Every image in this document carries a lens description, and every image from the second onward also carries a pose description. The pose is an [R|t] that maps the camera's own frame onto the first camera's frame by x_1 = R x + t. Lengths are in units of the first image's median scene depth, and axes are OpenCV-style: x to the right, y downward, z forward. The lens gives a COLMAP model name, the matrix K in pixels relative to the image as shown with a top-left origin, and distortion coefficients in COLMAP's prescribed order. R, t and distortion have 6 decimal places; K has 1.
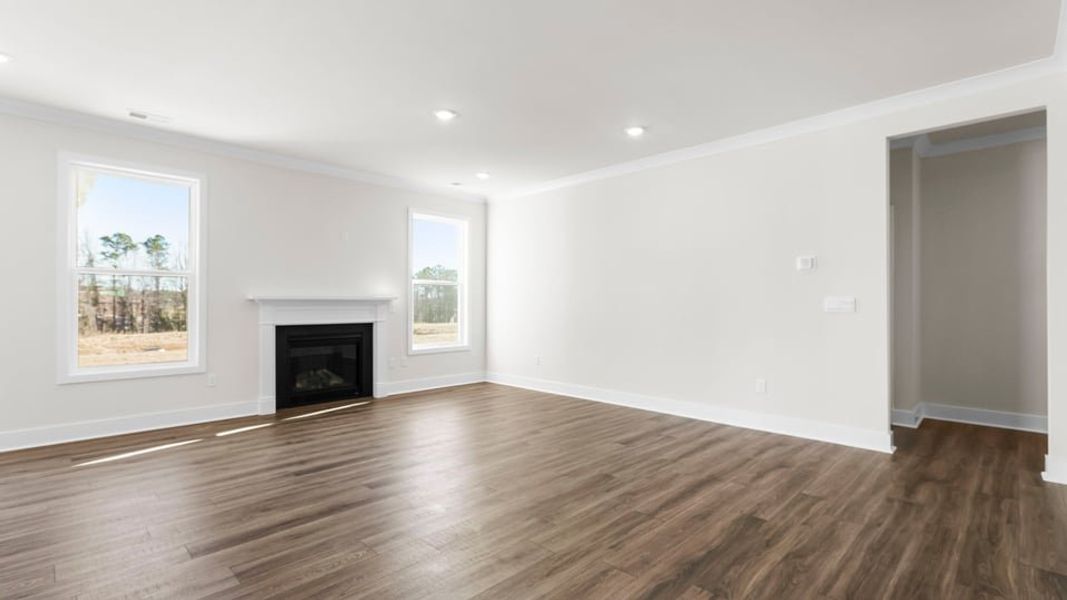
lens RADIAL K [[491.2, 0, 533.5], [0, 491.2, 300.0], [0, 0, 1]] dist [0.001983, 0.000427]
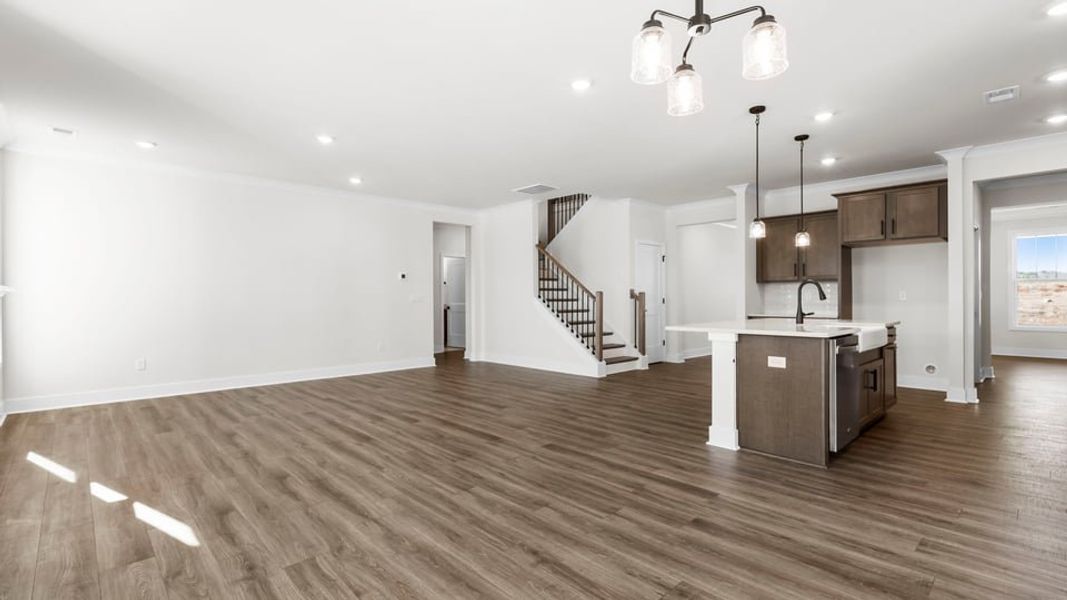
lens RADIAL K [[491.3, 0, 539.0], [0, 491.3, 323.3], [0, 0, 1]] dist [-0.001261, -0.000228]
pose [[0.028051, -0.050478, 0.998331, -0.932623], [-0.004994, 0.998705, 0.050637, 0.002215], [-0.999594, -0.006406, 0.027763, 0.307078]]
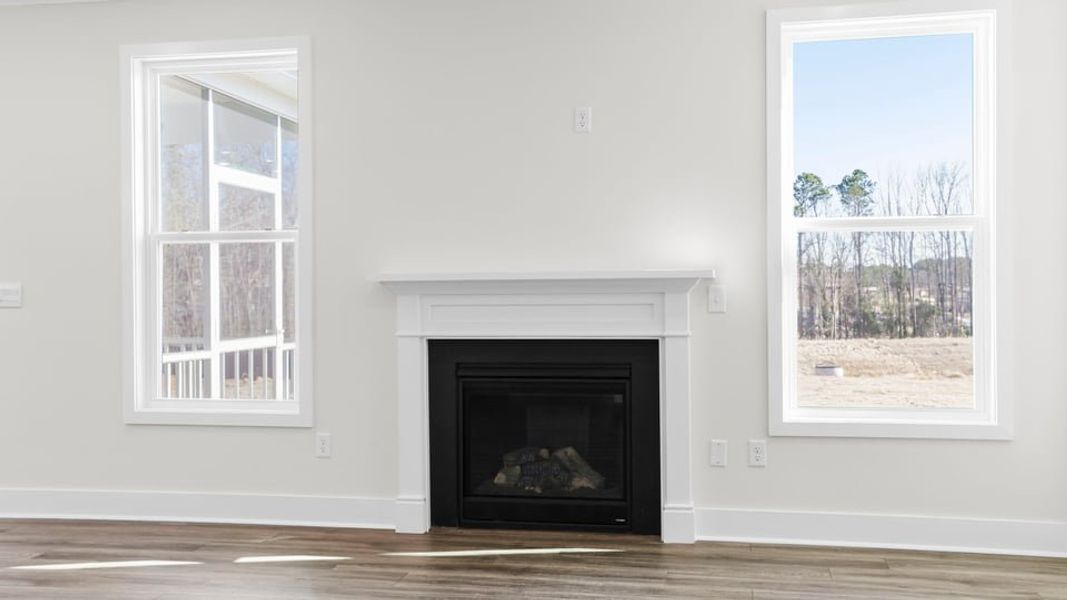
lens RADIAL K [[1016.2, 0, 533.5], [0, 1016.2, 300.0], [0, 0, 1]] dist [0.003609, 0.014587]
pose [[0.567041, 0.001617, -0.823688, 0.263845], [0.015048, 0.999811, 0.012322, 0.005080], [0.823552, -0.019382, 0.566909, 0.493224]]
